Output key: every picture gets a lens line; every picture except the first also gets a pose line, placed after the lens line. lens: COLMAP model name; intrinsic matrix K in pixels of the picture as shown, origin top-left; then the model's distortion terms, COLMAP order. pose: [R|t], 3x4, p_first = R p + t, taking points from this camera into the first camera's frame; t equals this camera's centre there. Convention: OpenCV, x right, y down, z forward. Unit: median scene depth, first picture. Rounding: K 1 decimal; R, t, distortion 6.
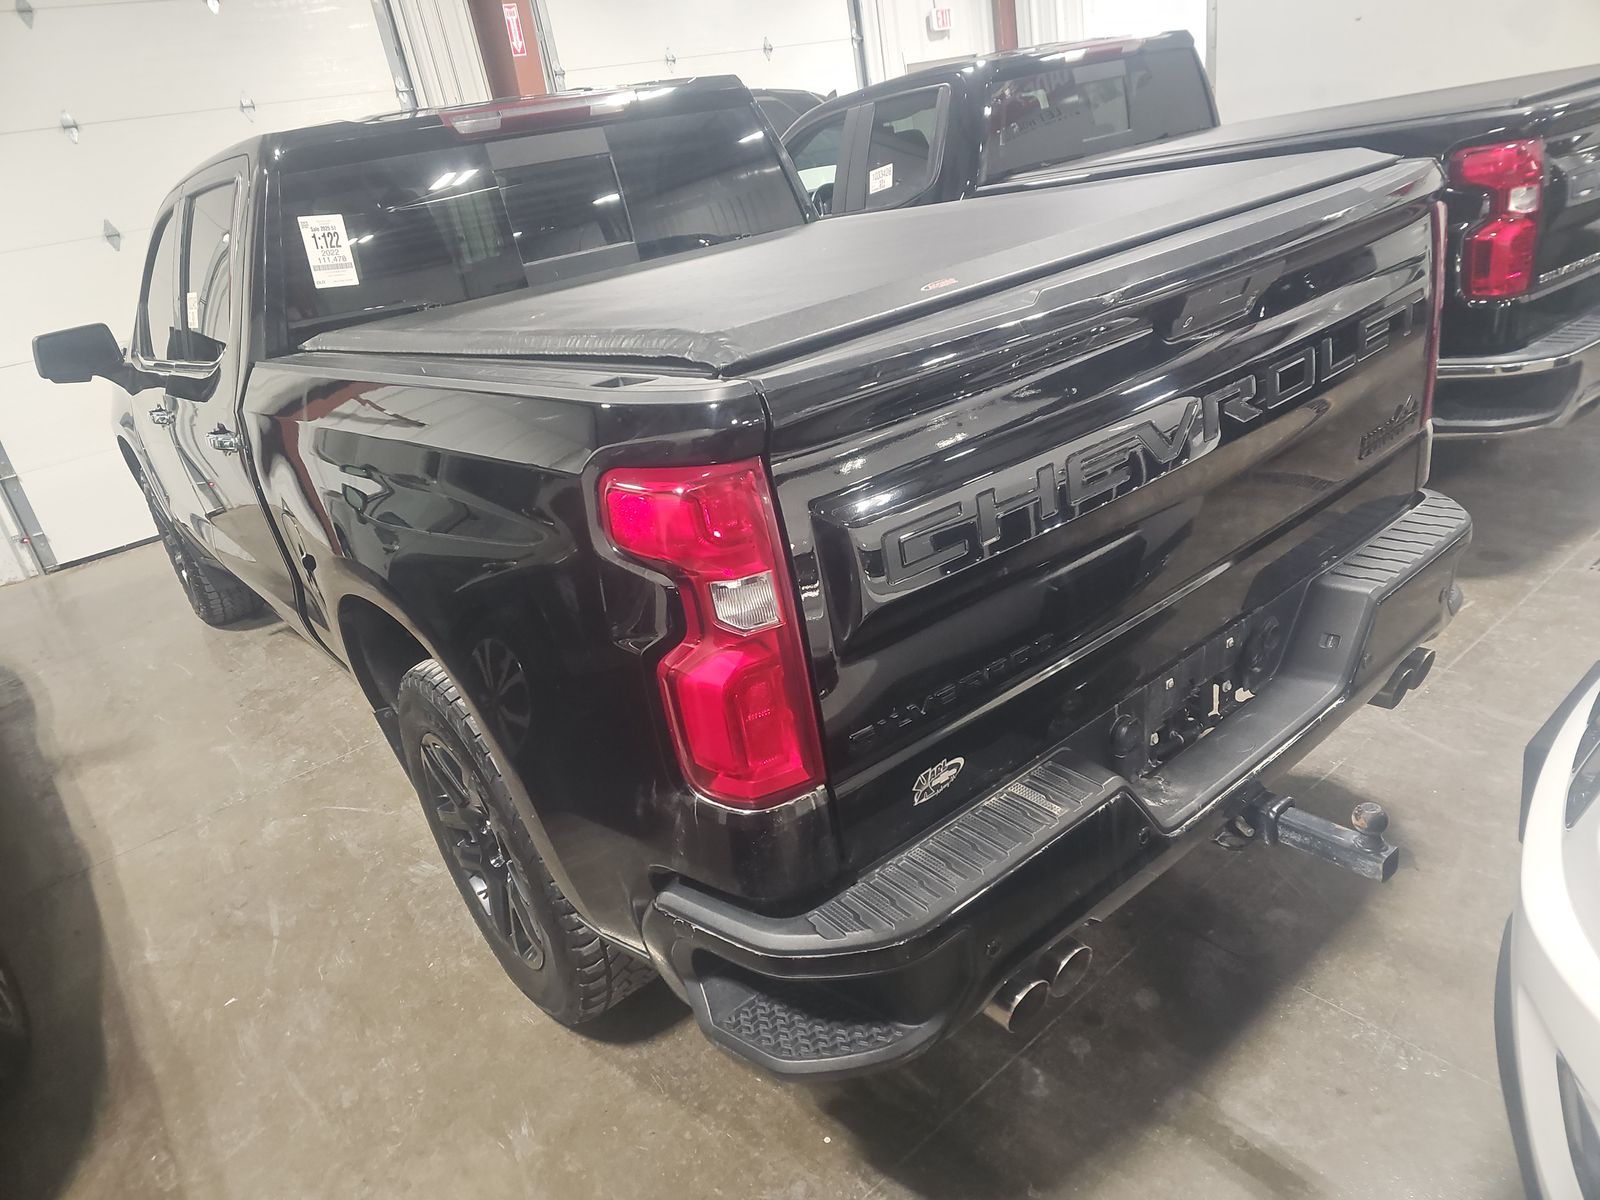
lens RADIAL K [[1061.8, 0, 795.5], [0, 1061.8, 592.9], [0, 0, 1]] dist [0.088455, -0.082279]
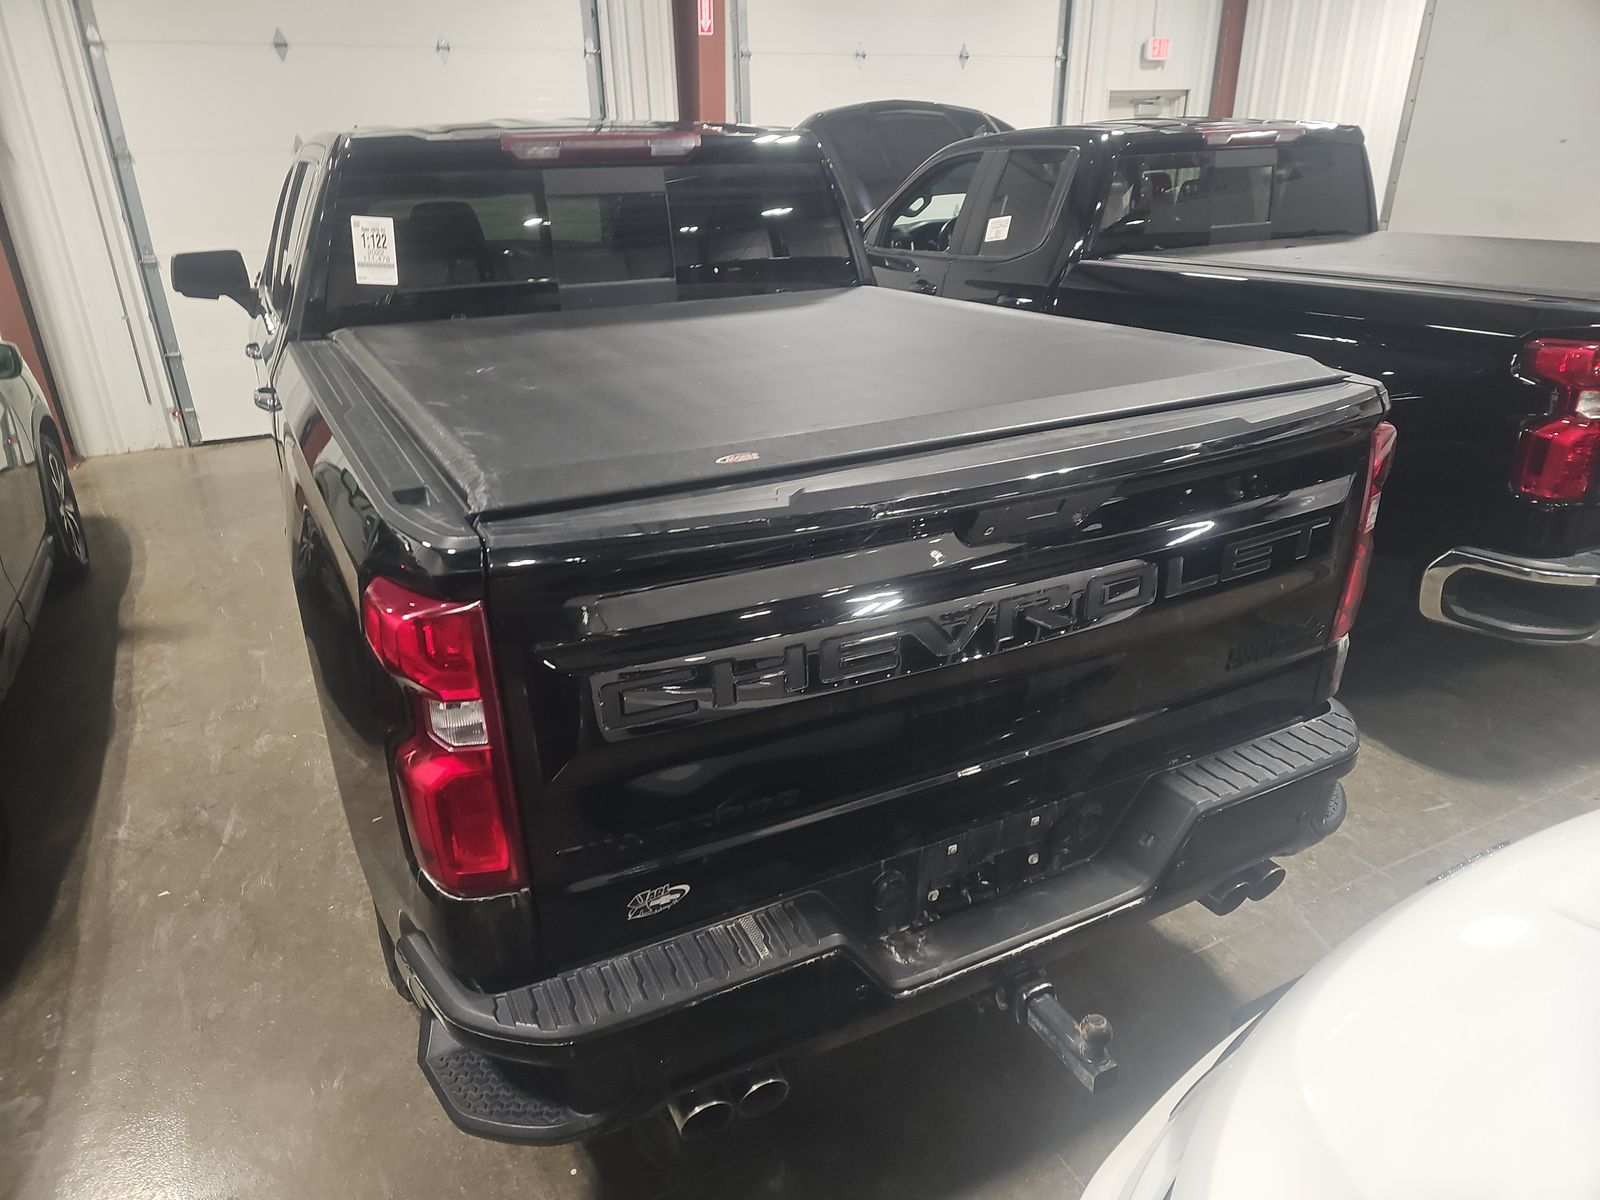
lens RADIAL K [[1062.6, 0, 795.3], [0, 1062.6, 606.6], [0, 0, 1]] dist [0.087190, -0.075221]
pose [[0.967353, 0.217719, -0.129718, 0.207101], [-0.212221, 0.975674, 0.054967, -0.123103], [0.138530, -0.025644, 0.990026, -0.027615]]
